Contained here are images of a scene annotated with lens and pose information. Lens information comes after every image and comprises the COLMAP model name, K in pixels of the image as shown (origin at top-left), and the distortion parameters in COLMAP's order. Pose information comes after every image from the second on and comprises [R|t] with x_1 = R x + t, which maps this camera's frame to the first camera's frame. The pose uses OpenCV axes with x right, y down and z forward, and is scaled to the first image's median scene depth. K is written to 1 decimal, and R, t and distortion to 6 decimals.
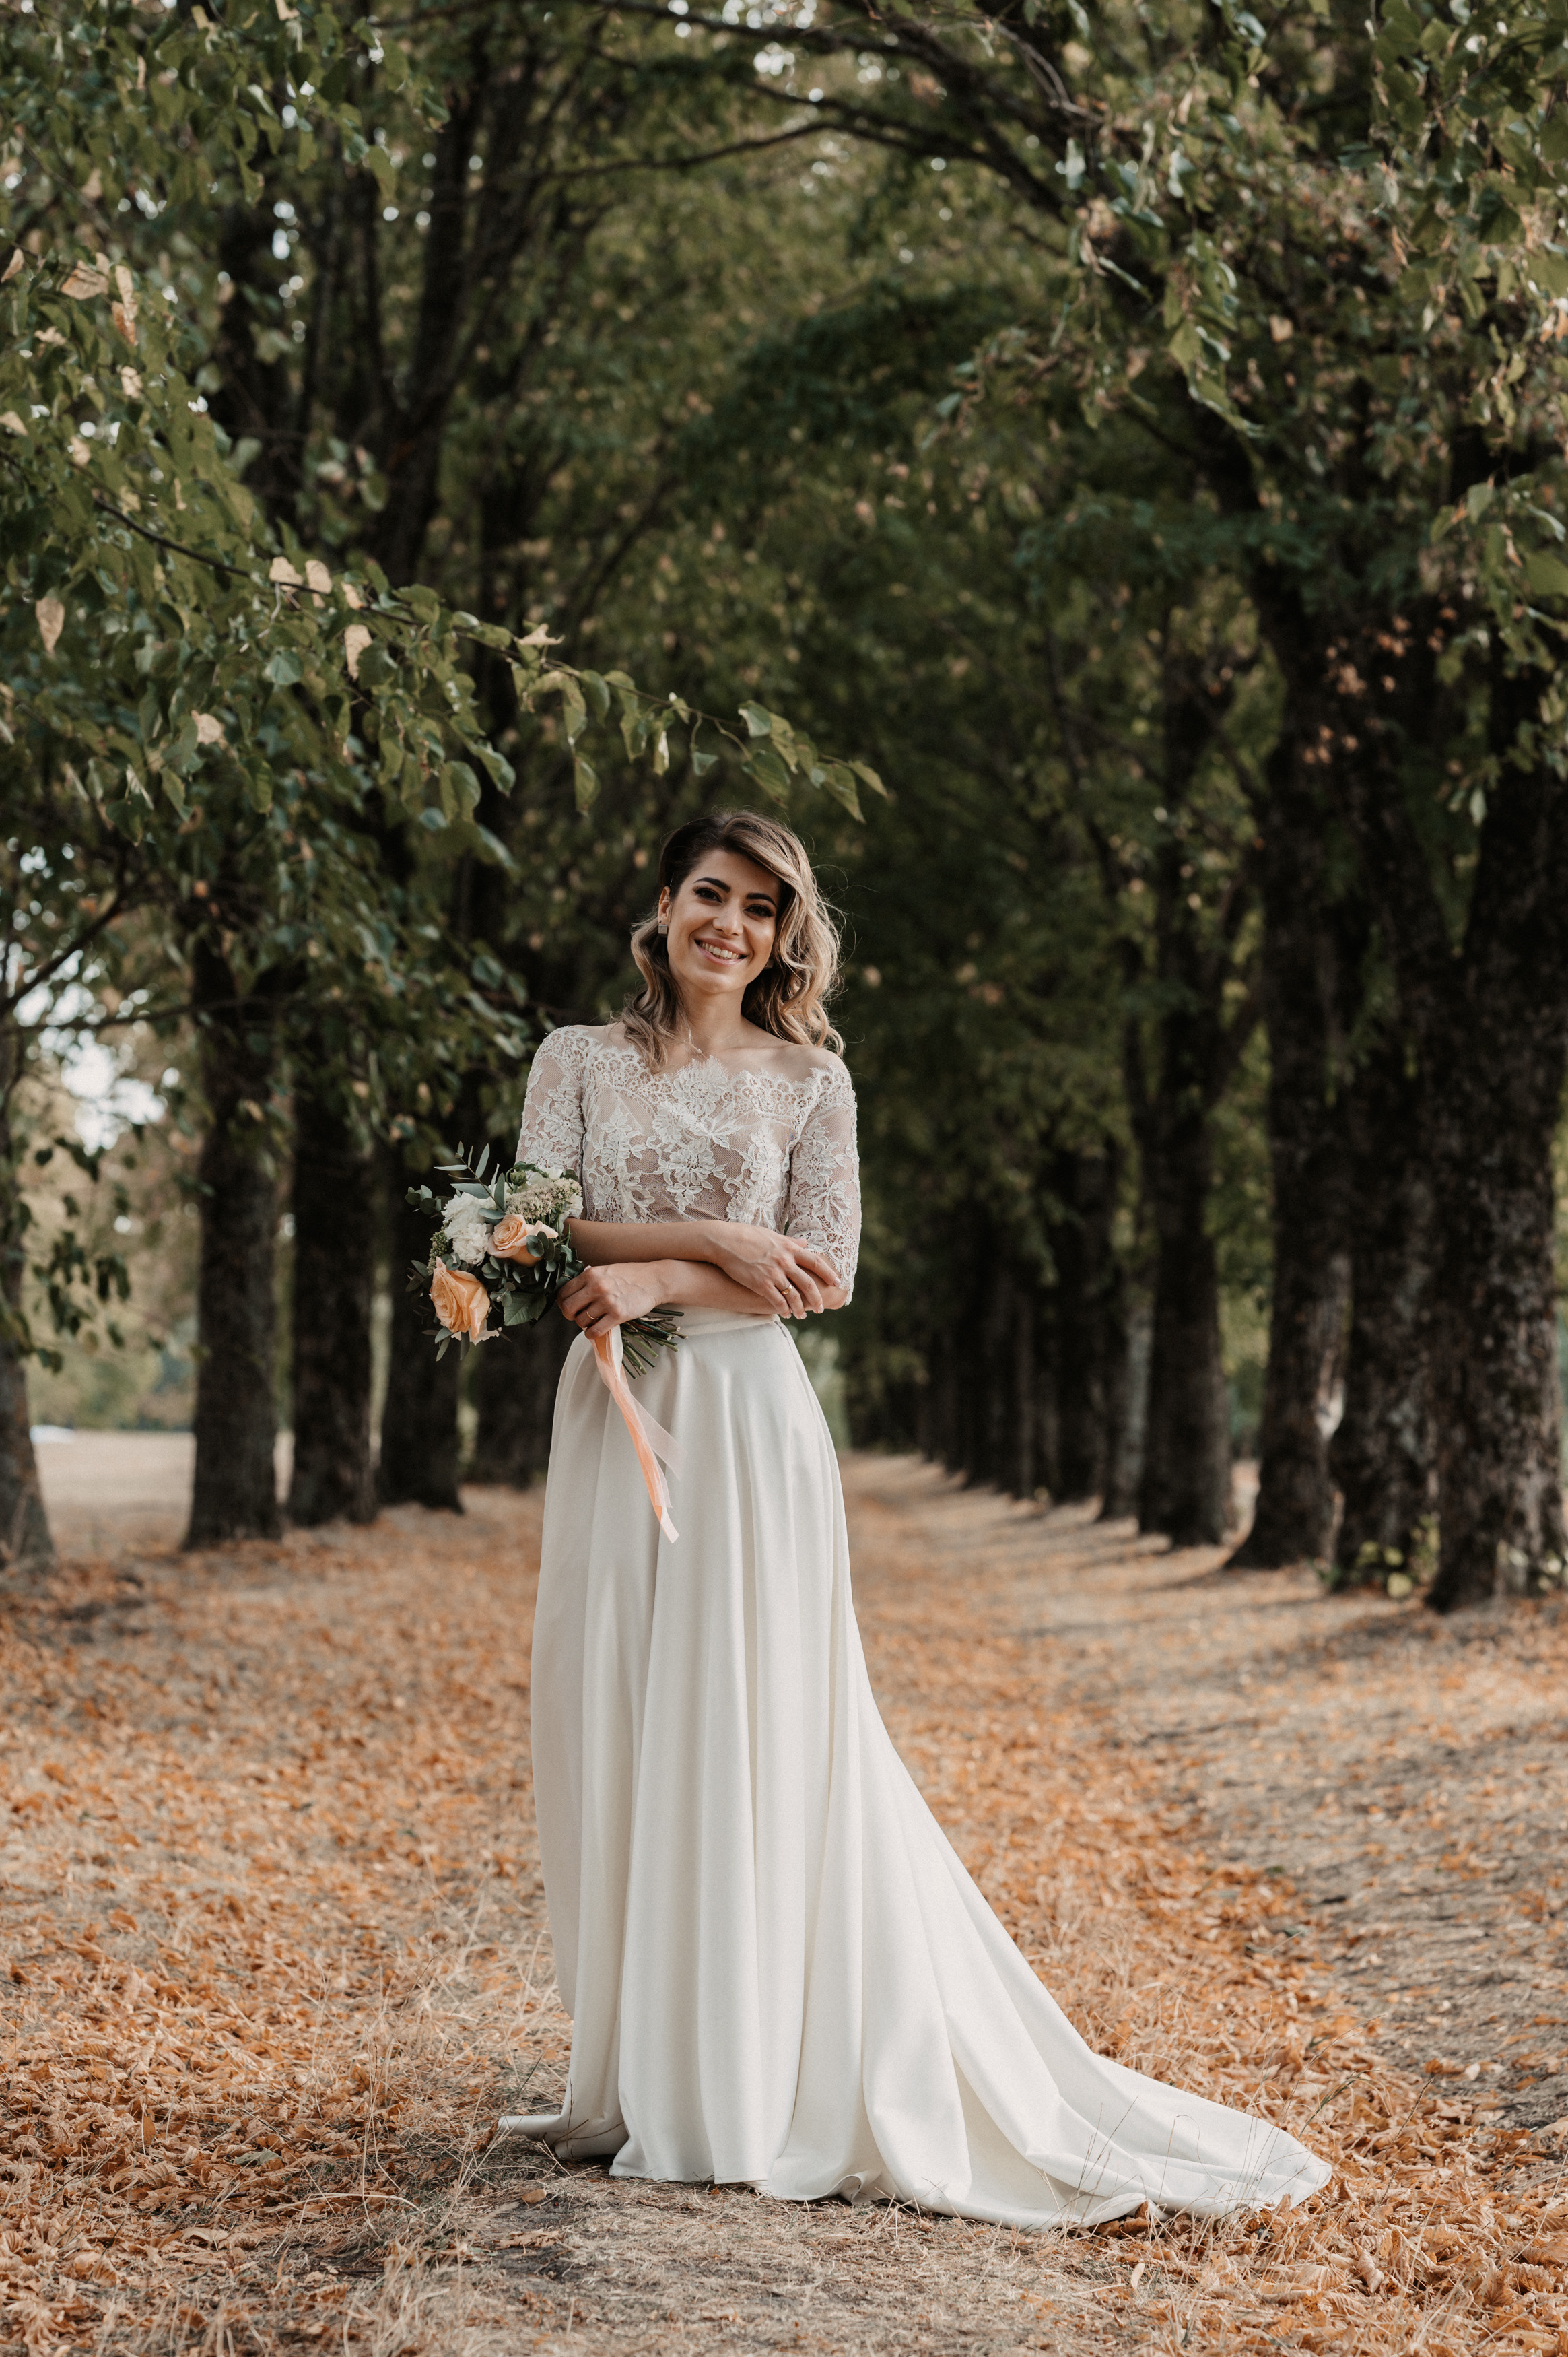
lens RADIAL K [[5704.1, 0, 784.0], [0, 5704.1, 1178.5], [0, 0, 1]] dist [0.005042, 0.018884]
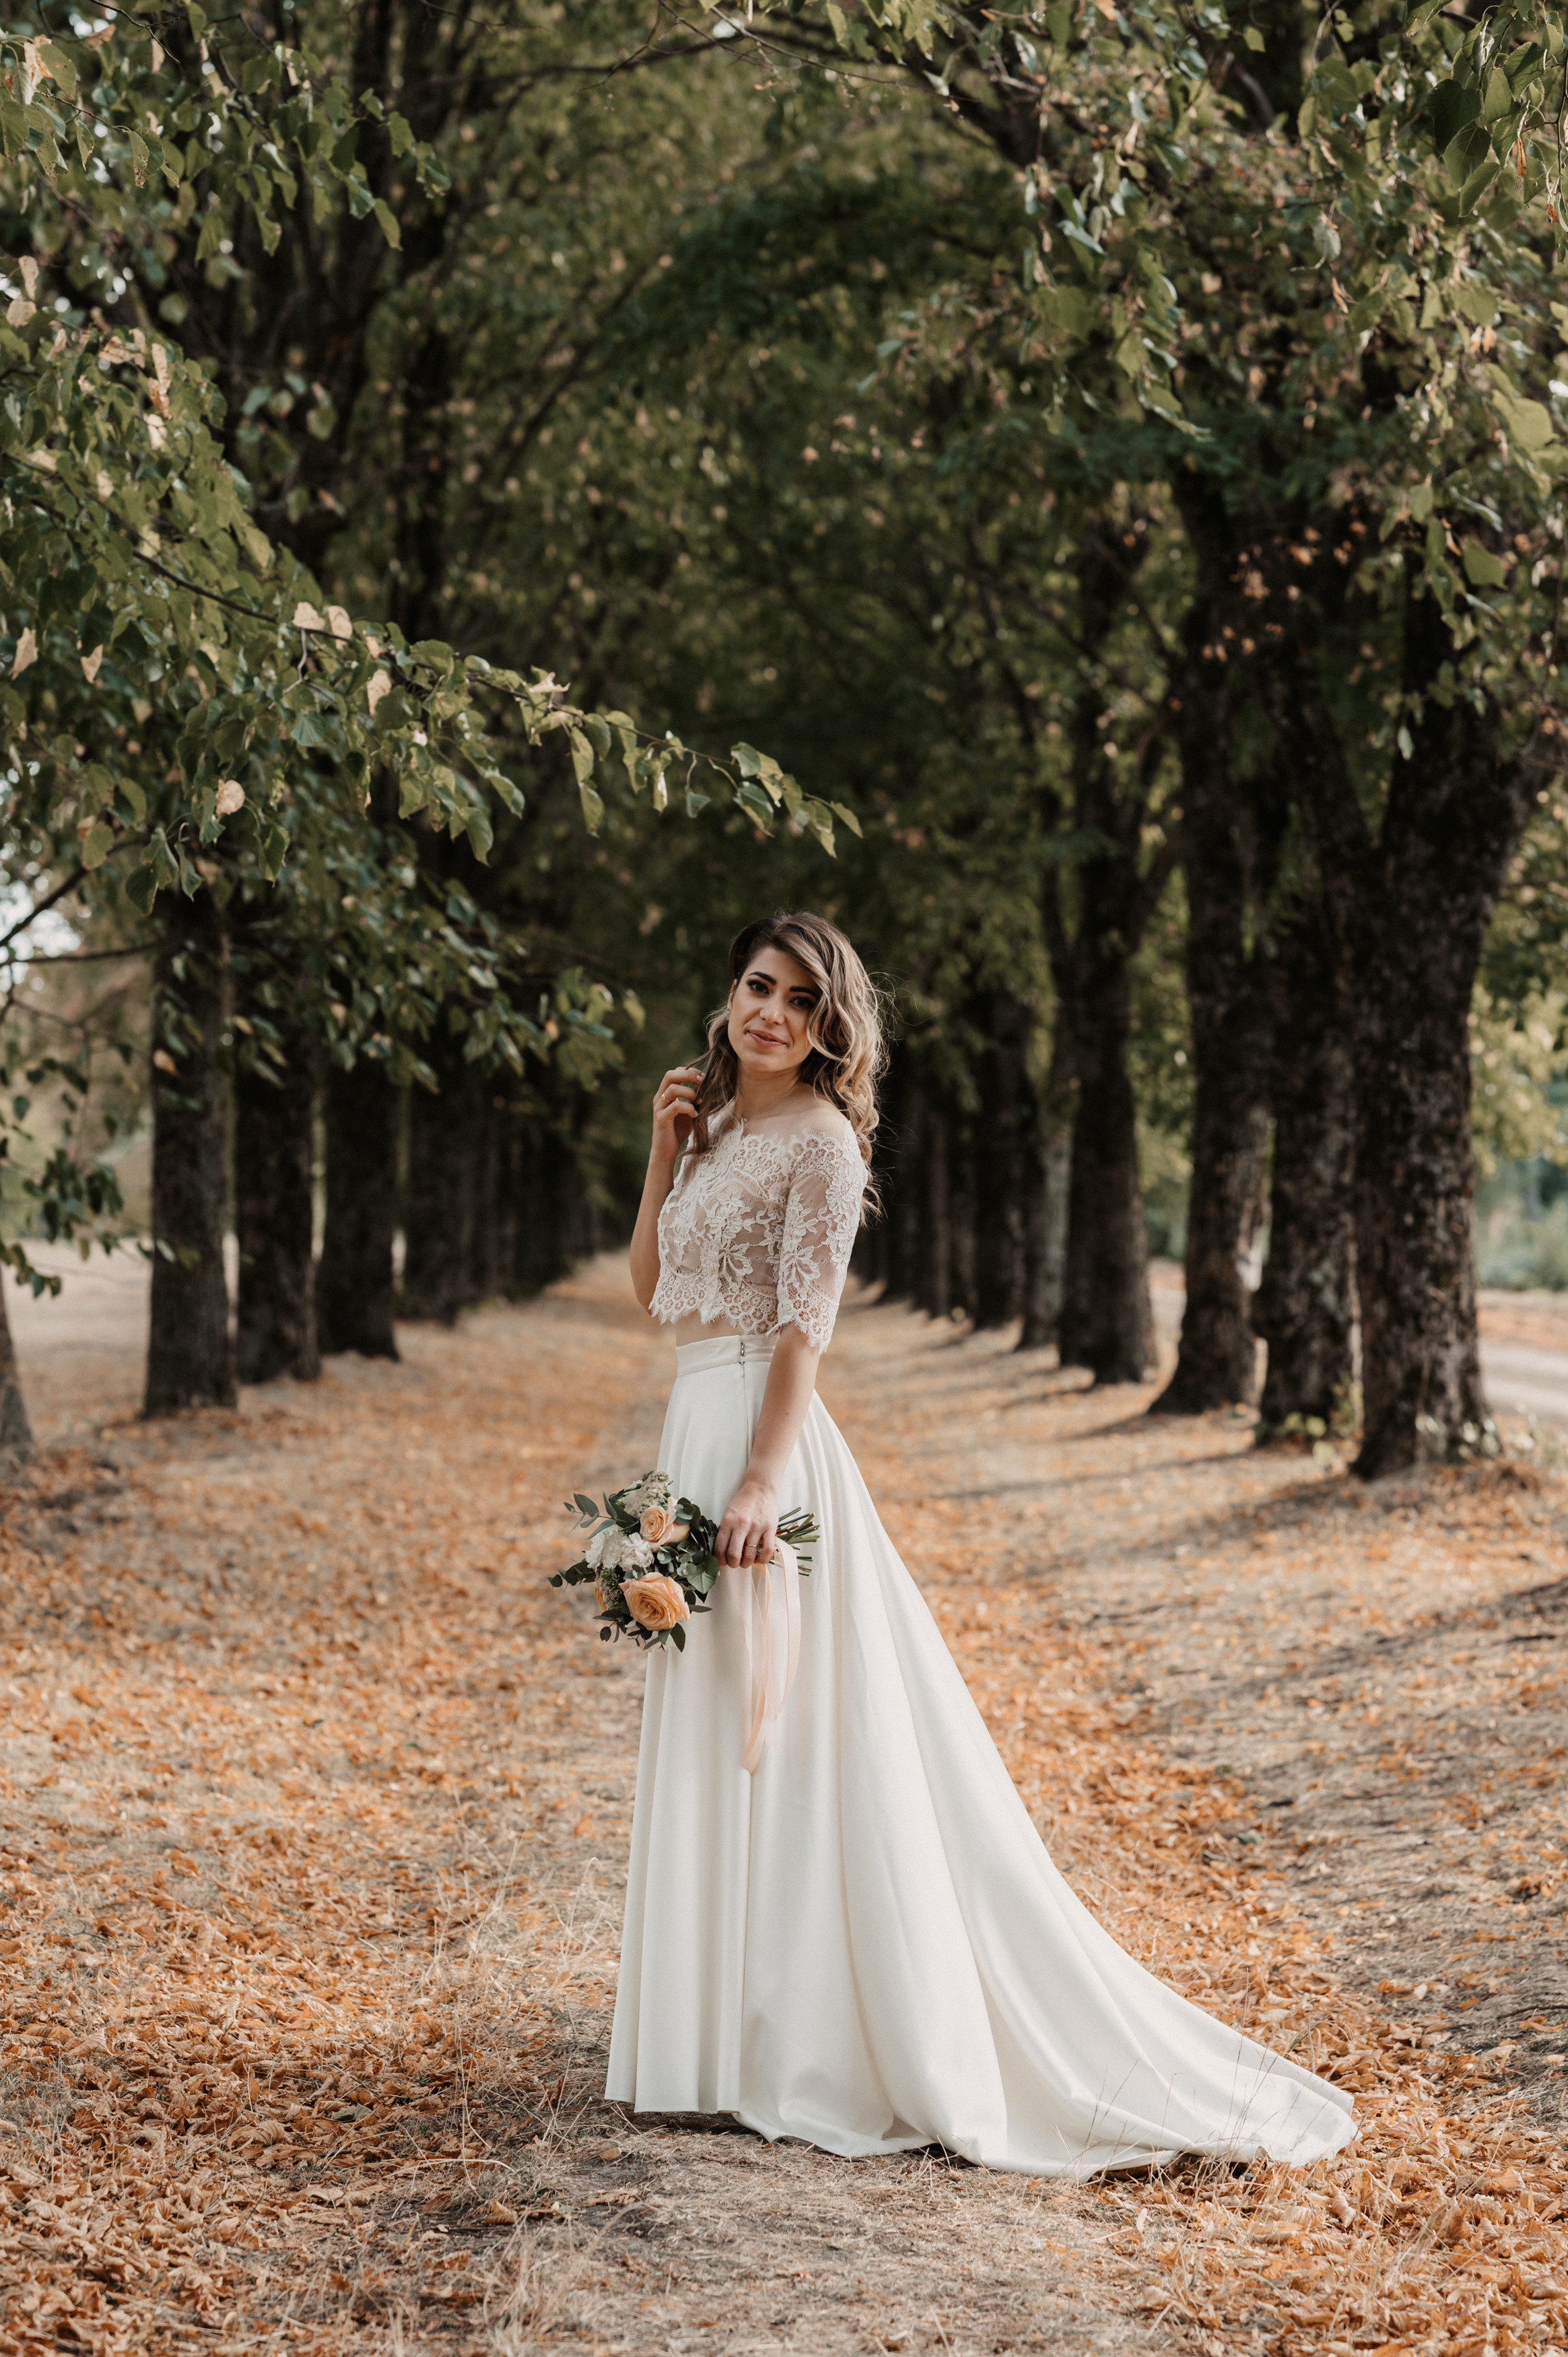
lens RADIAL K [[5830.2, 0, 820.2], [0, 5830.2, 1128.8], [0, 0, 1]] dist [-0.002244, 0.204322]
pose [[0.999593, -0.011440, 0.026143, -0.018829], [0.010556, 0.999377, 0.033686, -0.040479], [-0.026512, -0.033397, 0.999090, -0.097601]]
